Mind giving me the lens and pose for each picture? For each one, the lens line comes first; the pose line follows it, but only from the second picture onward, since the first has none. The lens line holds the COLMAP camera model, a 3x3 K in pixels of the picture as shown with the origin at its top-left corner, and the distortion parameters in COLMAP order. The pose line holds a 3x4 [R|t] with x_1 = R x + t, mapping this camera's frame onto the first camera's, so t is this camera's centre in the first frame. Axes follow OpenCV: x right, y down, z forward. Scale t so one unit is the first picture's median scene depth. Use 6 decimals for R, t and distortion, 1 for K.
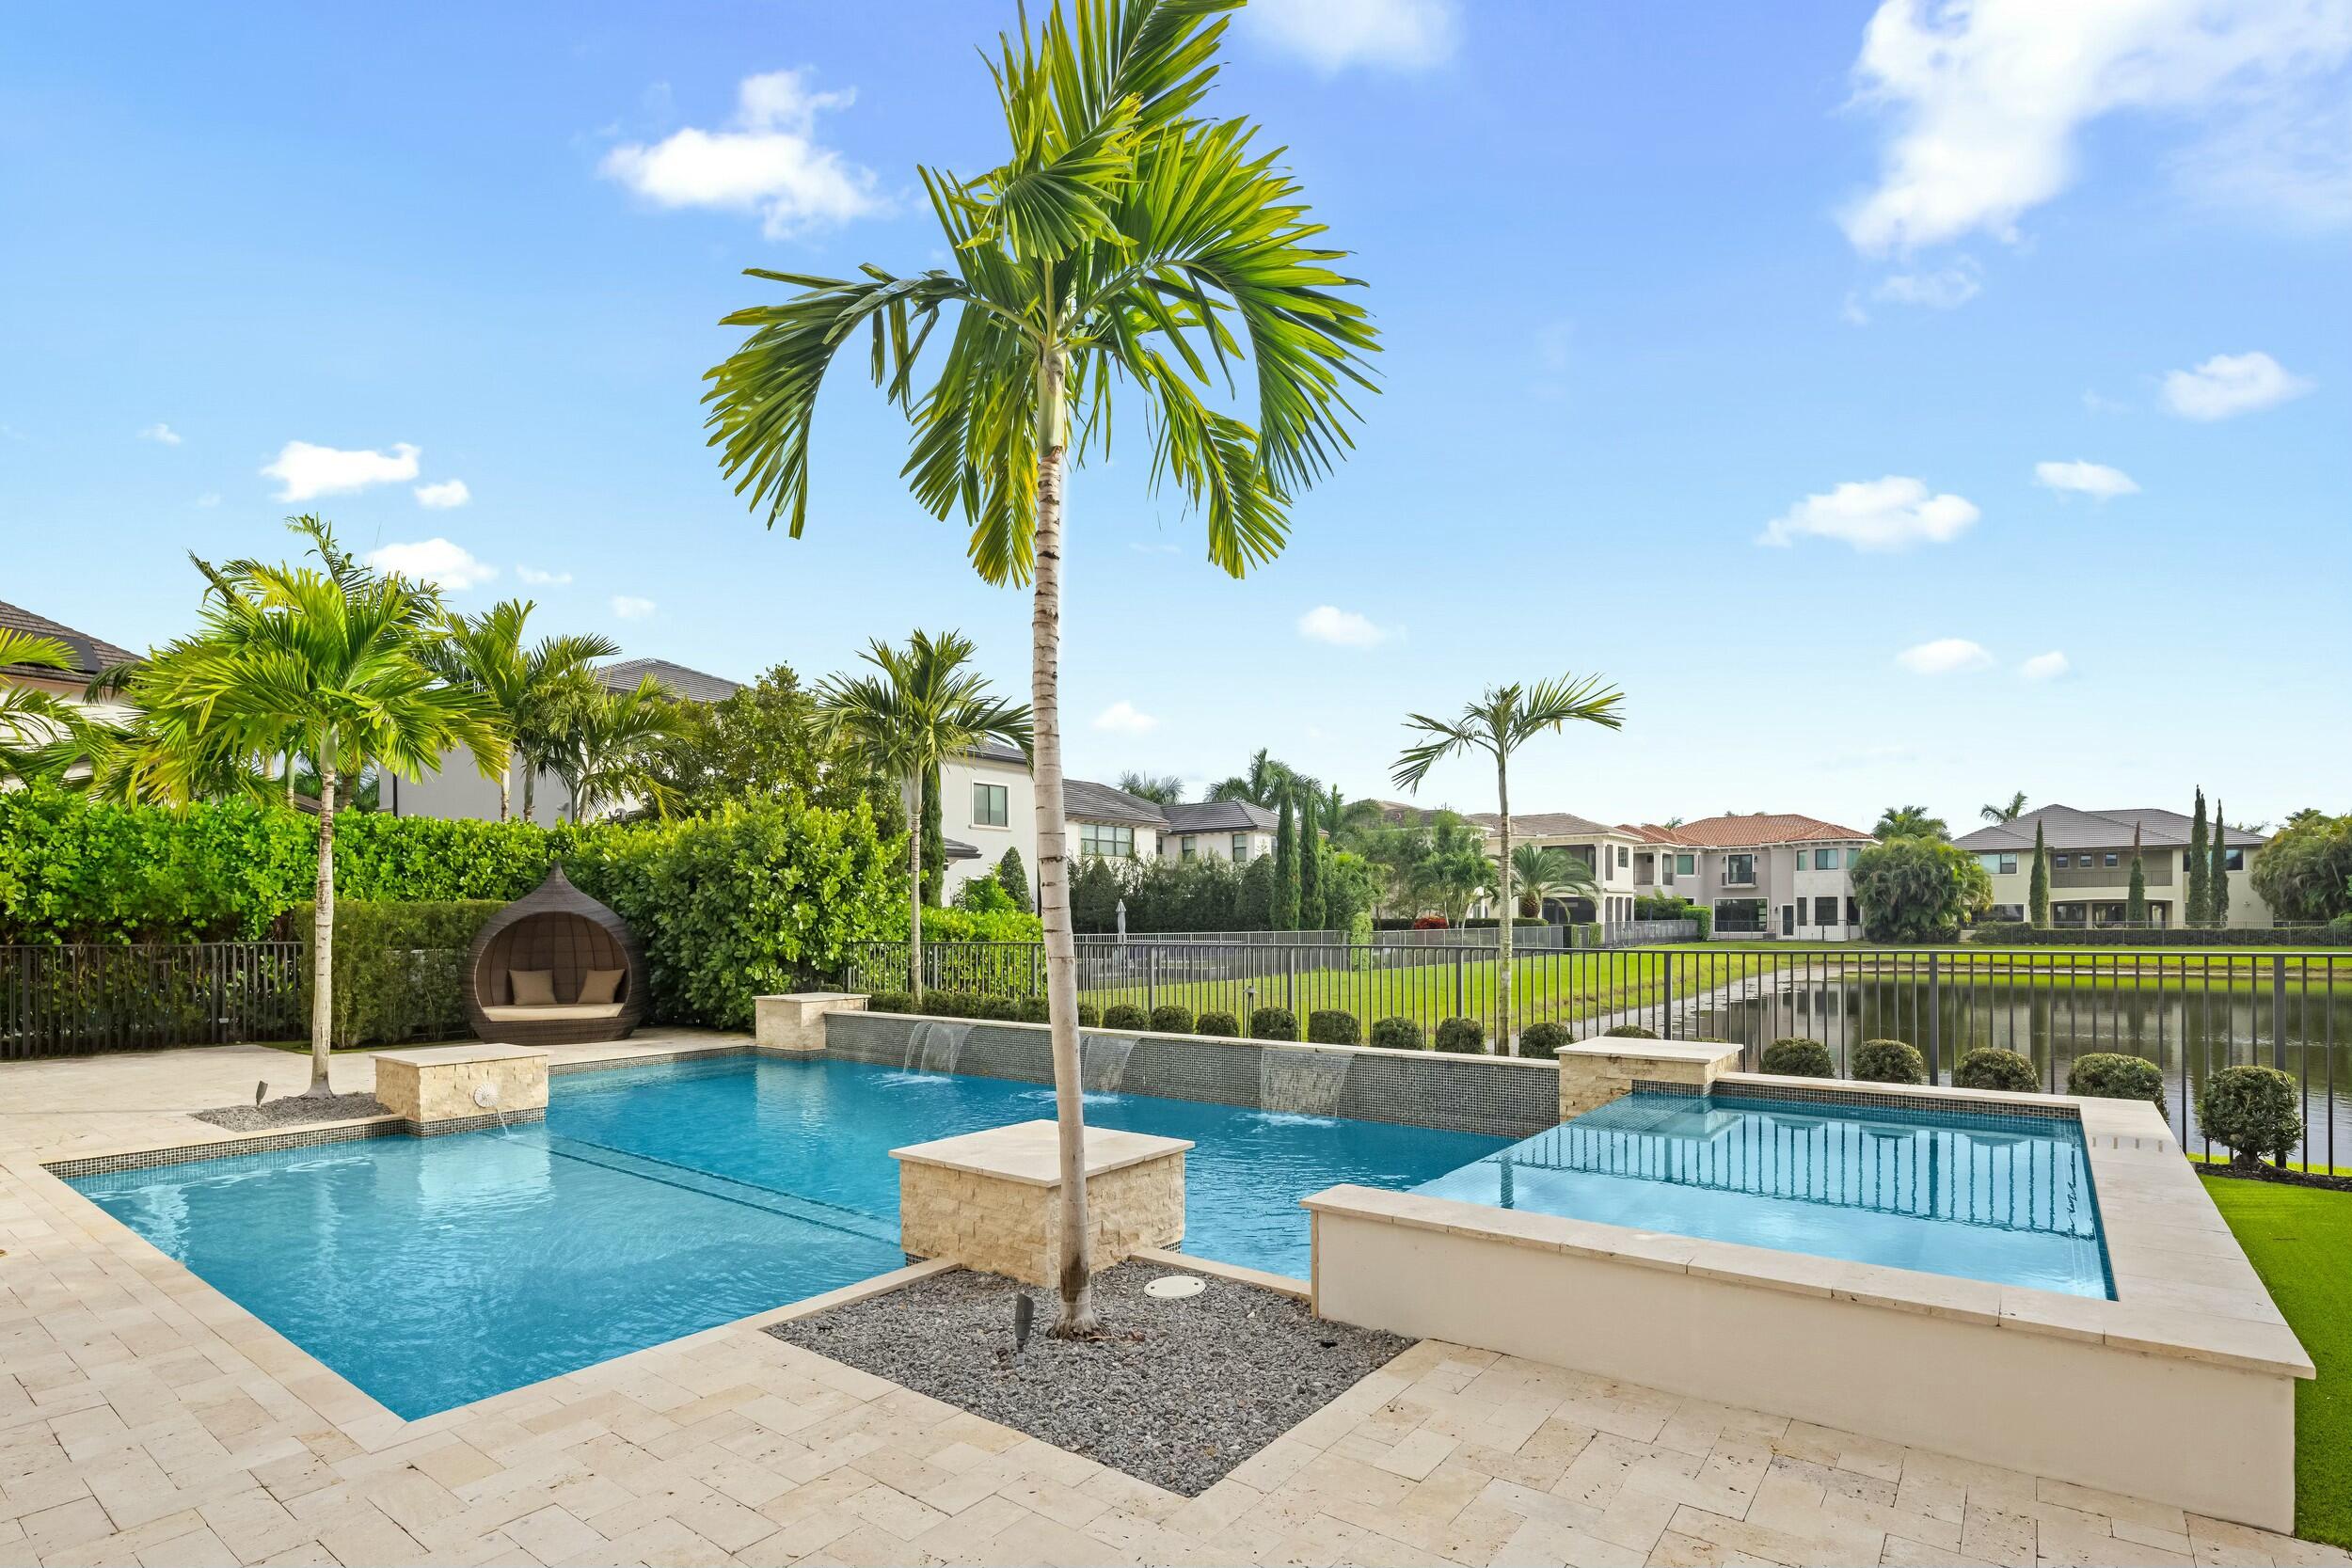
lens RADIAL K [[1141.9, 0, 1168.5], [0, 1141.9, 924.9], [0, 0, 1]] dist [-0.000915, -0.001066]
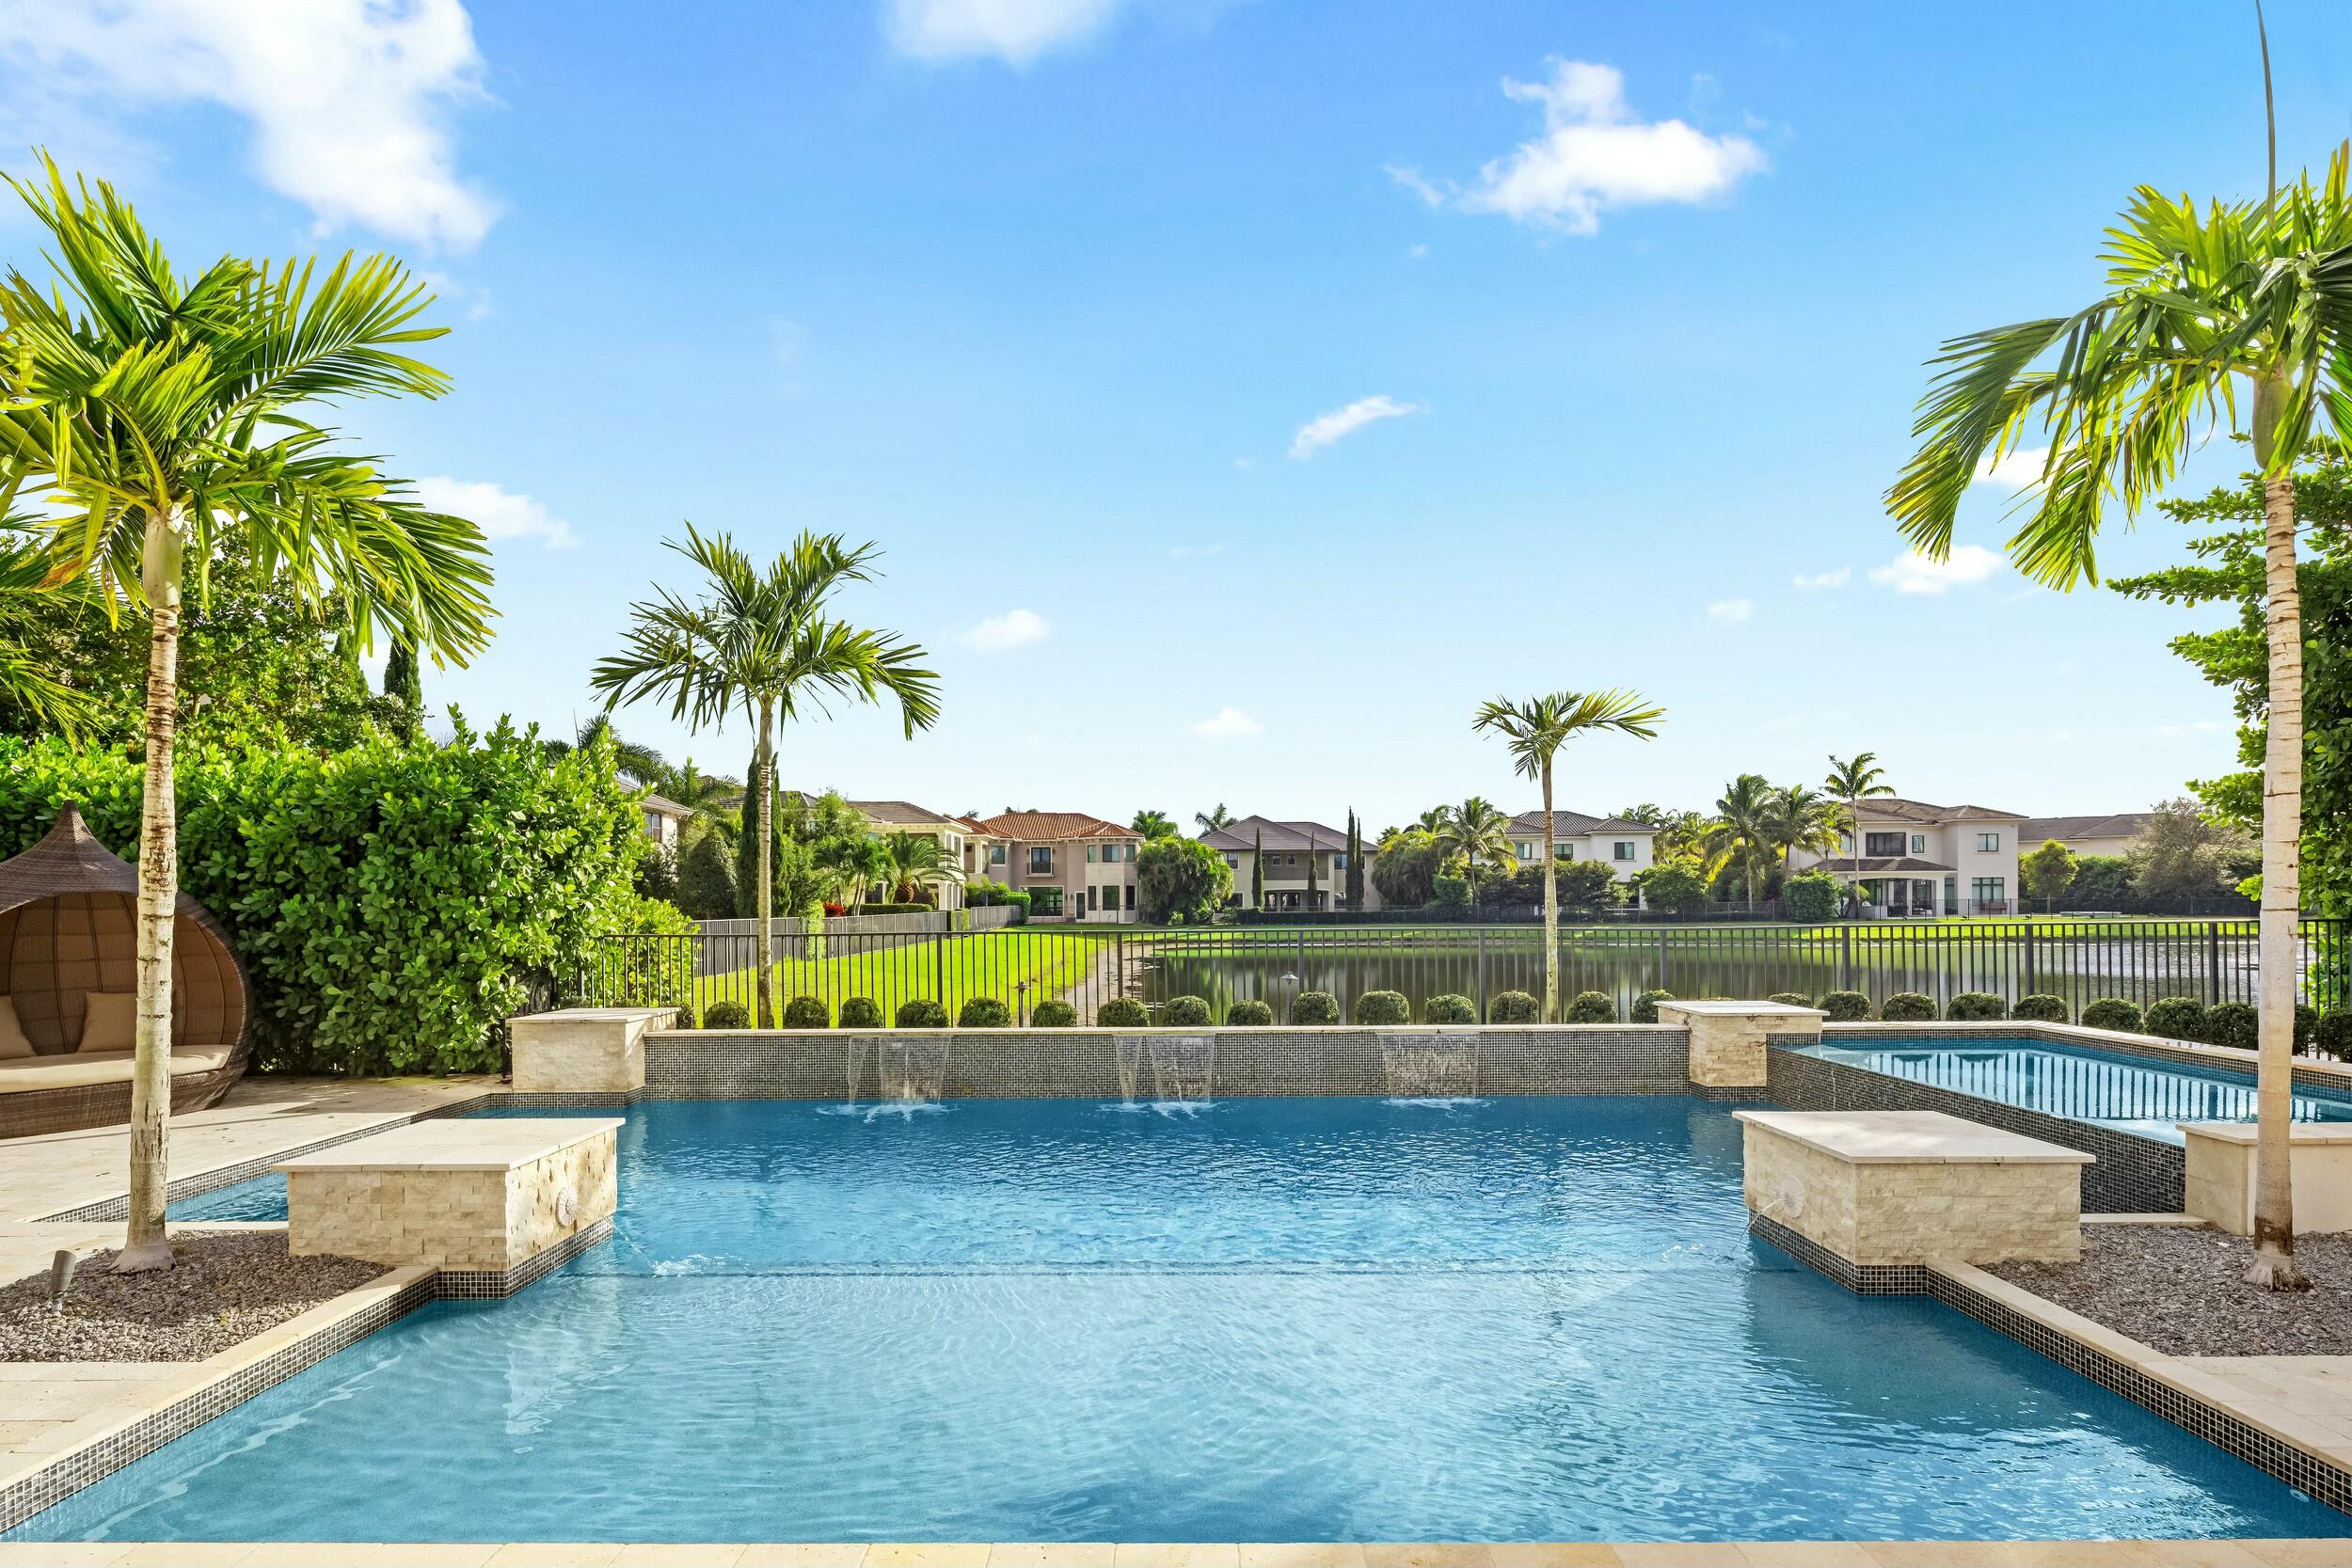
lens RADIAL K [[1141.9, 0, 1168.5], [0, 1141.9, 924.9], [0, 0, 1]] dist [-0.000915, -0.001066]
pose [[0.791697, -0.011905, 0.610798, -0.098125], [0.004810, 0.999901, 0.013254, 0.000094], [-0.610896, -0.007555, 0.791675, 0.050062]]
